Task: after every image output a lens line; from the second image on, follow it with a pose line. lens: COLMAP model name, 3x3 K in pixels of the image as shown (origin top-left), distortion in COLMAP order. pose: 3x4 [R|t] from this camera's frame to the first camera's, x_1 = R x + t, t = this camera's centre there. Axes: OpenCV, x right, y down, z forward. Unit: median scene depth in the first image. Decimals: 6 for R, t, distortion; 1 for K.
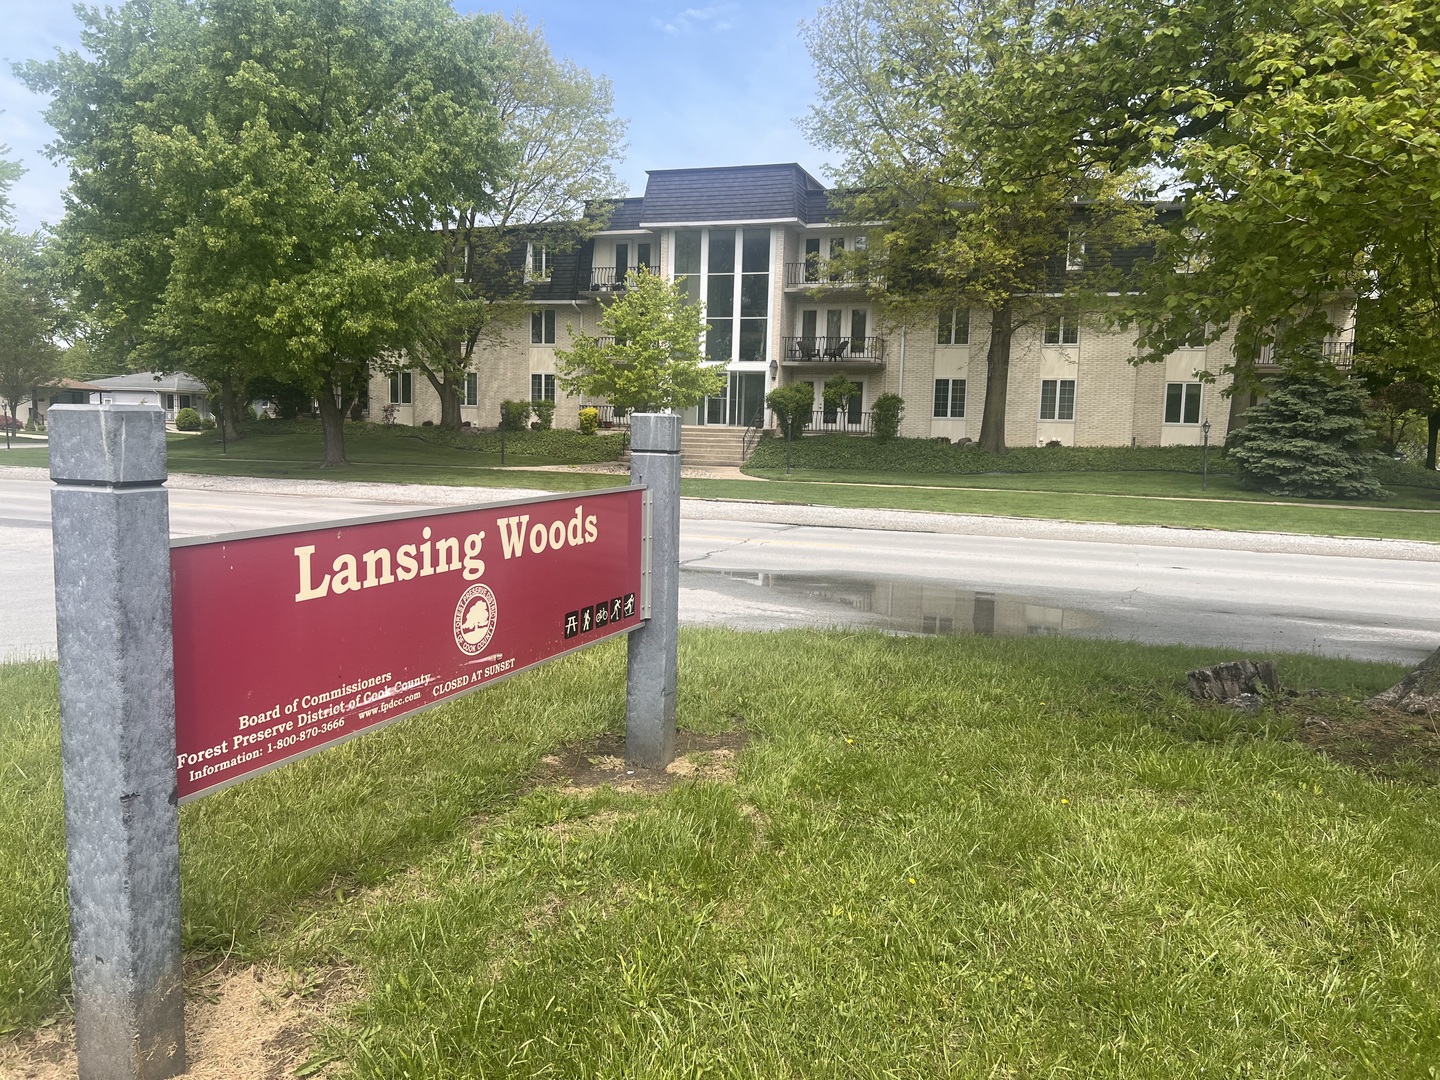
lens RADIAL K [[1042.1, 0, 720.0], [0, 1042.1, 540.0], [0, 0, 1]] dist [0.102358, -0.106478]
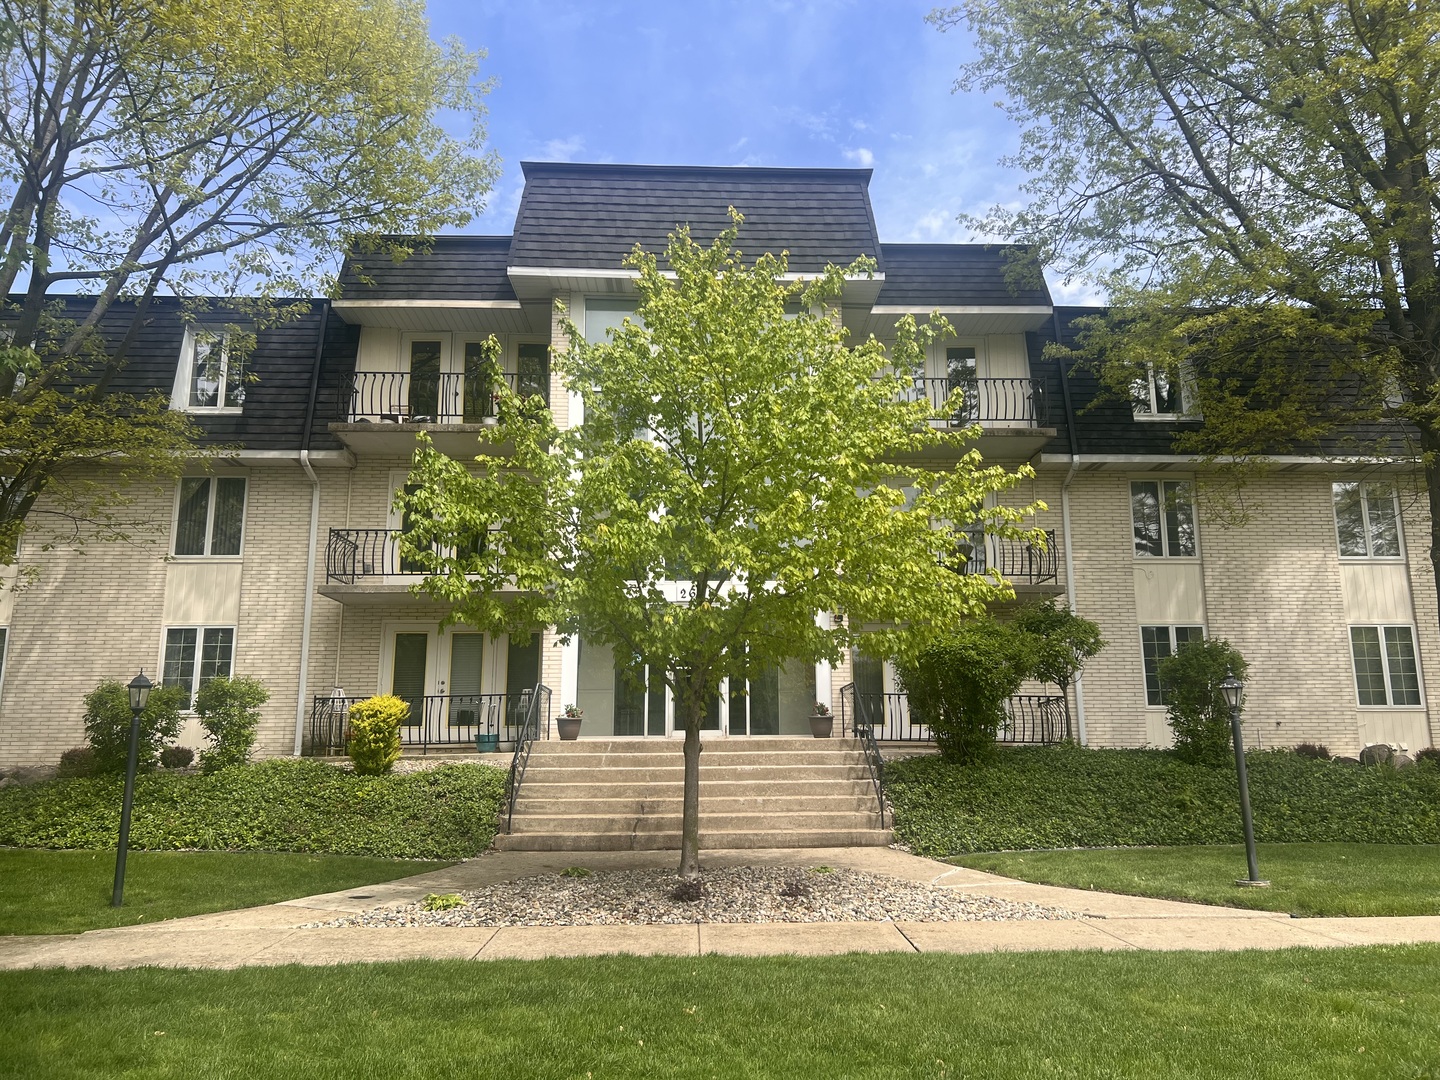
lens RADIAL K [[1042.1, 0, 720.0], [0, 1042.1, 540.0], [0, 0, 1]] dist [0.102358, -0.106478]
pose [[0.930995, 0.034640, 0.363385, -0.141194], [0.072180, 0.958363, -0.276281, -0.065915], [-0.357825, 0.283445, 0.889730, 0.587110]]
